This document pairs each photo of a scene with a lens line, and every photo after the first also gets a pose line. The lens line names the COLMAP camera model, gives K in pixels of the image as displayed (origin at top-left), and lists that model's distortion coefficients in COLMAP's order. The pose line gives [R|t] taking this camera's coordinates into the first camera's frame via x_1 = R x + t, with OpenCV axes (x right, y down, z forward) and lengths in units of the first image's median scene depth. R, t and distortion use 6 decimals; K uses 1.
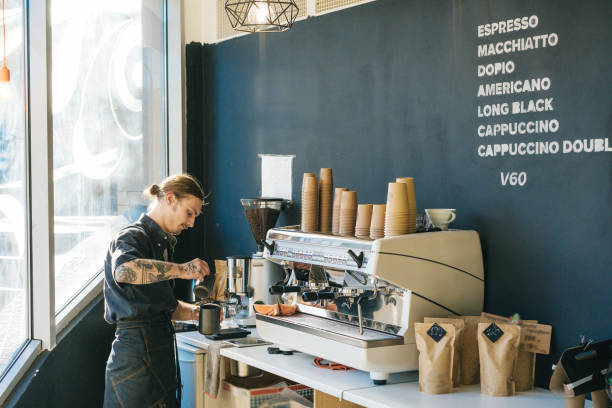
lens RADIAL K [[952.7, 0, 306.0], [0, 952.7, 204.0], [0, 0, 1]] dist [0.001102, -0.078887]
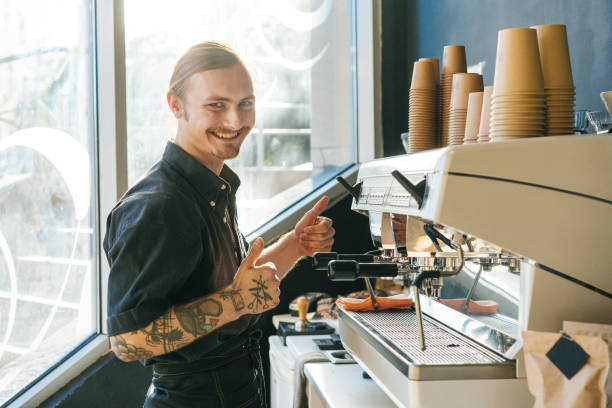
lens RADIAL K [[952.7, 0, 306.0], [0, 952.7, 204.0], [0, 0, 1]] dist [0.001102, -0.078887]
pose [[0.909000, -0.004964, -0.416767, 0.174061], [0.000174, 0.999934, -0.011530, 0.060425], [0.416797, 0.010408, 0.908940, 0.472295]]
